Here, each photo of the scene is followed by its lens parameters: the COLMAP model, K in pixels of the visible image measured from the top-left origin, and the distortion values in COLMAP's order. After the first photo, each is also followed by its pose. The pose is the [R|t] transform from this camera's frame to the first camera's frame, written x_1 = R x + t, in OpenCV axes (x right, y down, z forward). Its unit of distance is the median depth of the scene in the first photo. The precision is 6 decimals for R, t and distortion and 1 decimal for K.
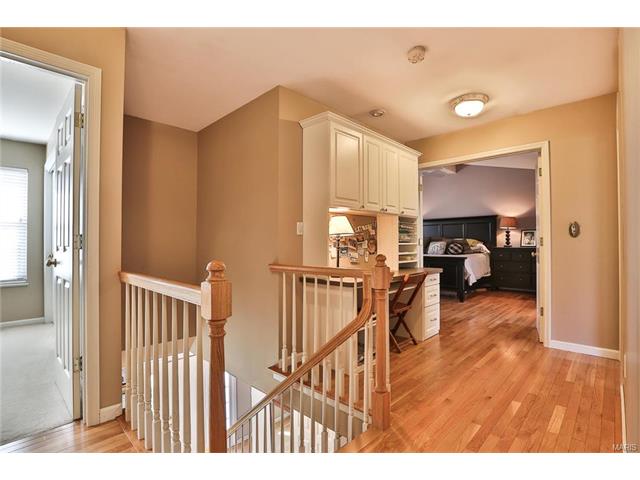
lens RADIAL K [[315.0, 0, 320.2], [0, 315.0, 236.4], [0, 0, 1]] dist [-0.023623, 0.000781]
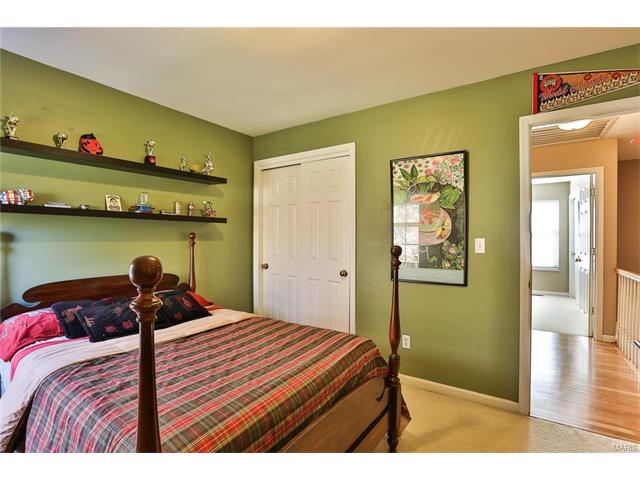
lens RADIAL K [[315.0, 0, 315.1], [0, 315.0, 235.7], [0, 0, 1]] dist [-0.023623, 0.000781]
pose [[0.178502, 0.008362, -0.983904, 0.282628], [0.009247, 0.999905, 0.010175, -0.038594], [0.983896, -0.010915, 0.178407, -0.365598]]
